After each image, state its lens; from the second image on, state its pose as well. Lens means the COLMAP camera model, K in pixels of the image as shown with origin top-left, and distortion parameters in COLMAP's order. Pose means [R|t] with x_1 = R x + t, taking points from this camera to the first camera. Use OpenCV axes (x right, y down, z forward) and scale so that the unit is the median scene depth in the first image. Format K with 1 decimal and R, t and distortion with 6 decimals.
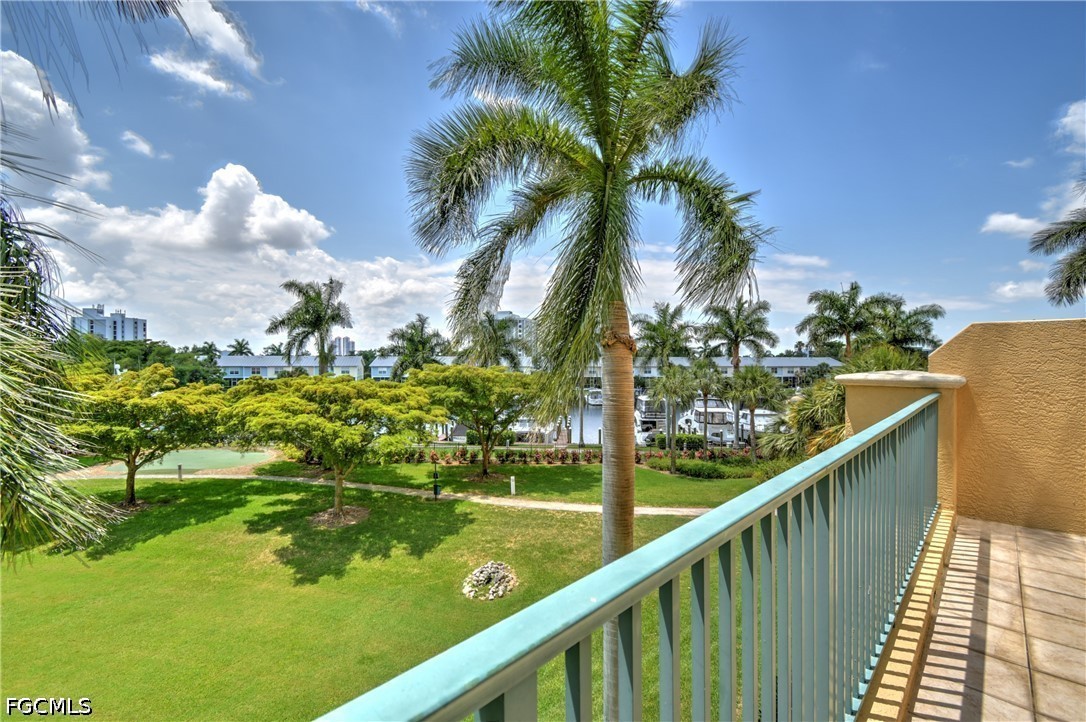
lens RADIAL K [[481.3, 0, 543.0], [0, 481.3, 361.0], [0, 0, 1]] dist [0.000300, 0.000037]
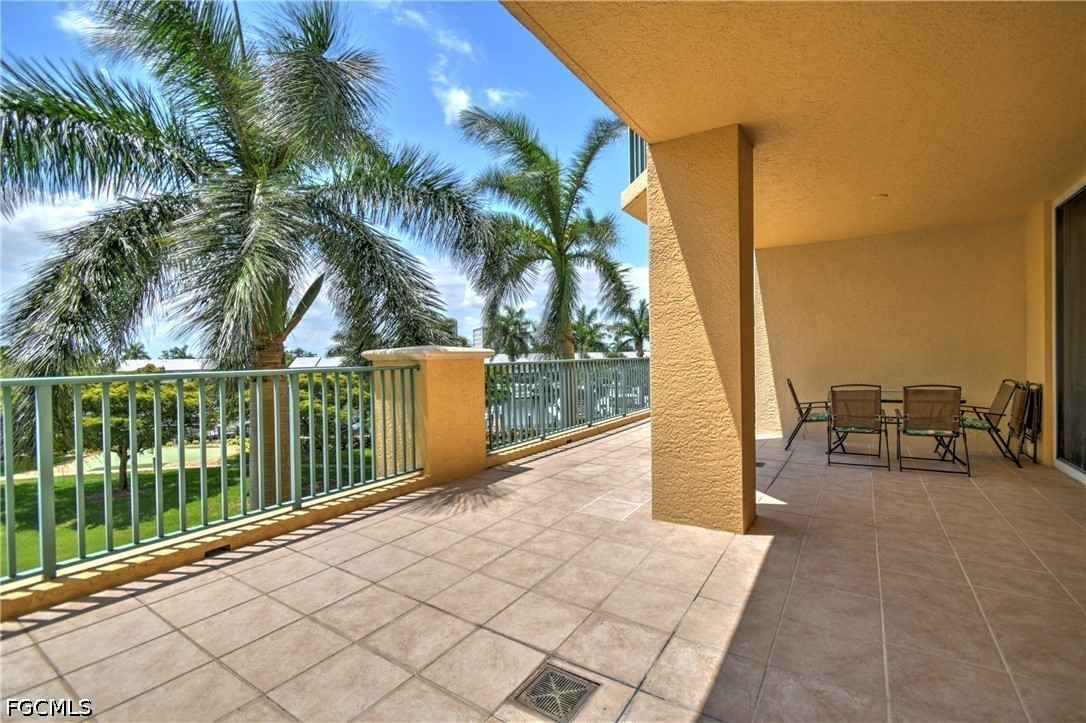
lens RADIAL K [[481.3, 0, 543.0], [0, 481.3, 361.5], [0, 0, 1]] dist [0.000300, 0.000037]
pose [[0.985427, -0.022183, 0.168647, -0.045768], [0.021177, 0.999746, 0.007762, 0.005187], [-0.168776, -0.004077, 0.985646, -0.153396]]
